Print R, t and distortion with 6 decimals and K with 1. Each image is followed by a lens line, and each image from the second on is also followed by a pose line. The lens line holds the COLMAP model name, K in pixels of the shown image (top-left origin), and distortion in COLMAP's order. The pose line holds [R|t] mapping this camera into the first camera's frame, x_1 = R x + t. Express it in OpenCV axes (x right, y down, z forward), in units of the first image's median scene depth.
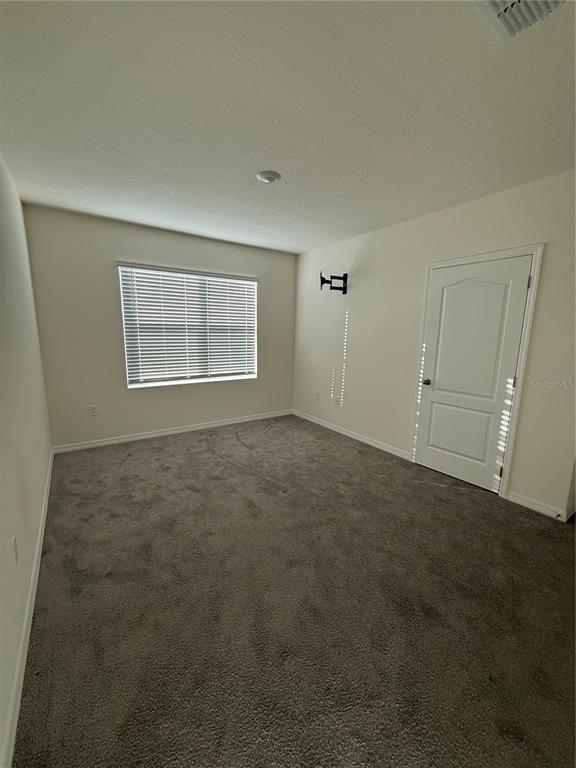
lens RADIAL K [[306.9, 0, 289.0], [0, 306.9, 384.8], [0, 0, 1]] dist [-0.002709, 0.000748]
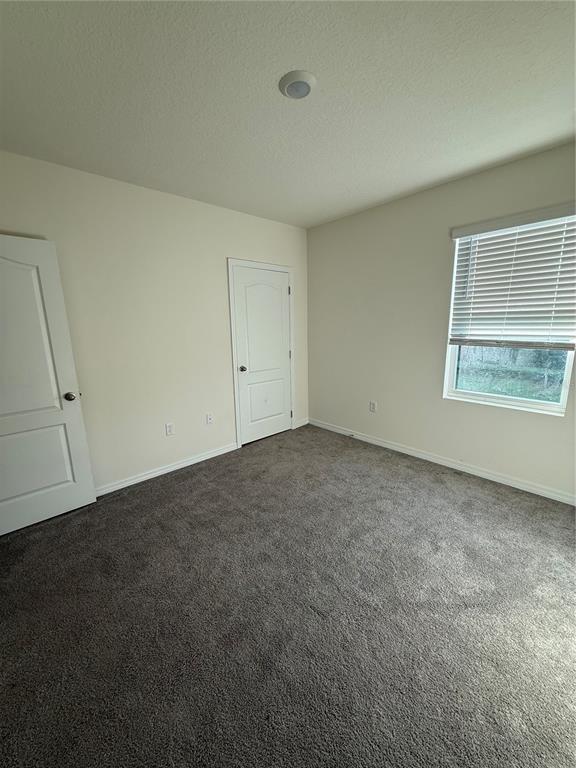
lens RADIAL K [[306.9, 0, 289.0], [0, 306.9, 384.8], [0, 0, 1]] dist [-0.002709, 0.000748]
pose [[-0.160501, -0.208245, 0.964818, -0.671833], [0.183433, 0.954169, 0.236461, -0.195282], [-0.969841, 0.214931, -0.114946, 1.026709]]
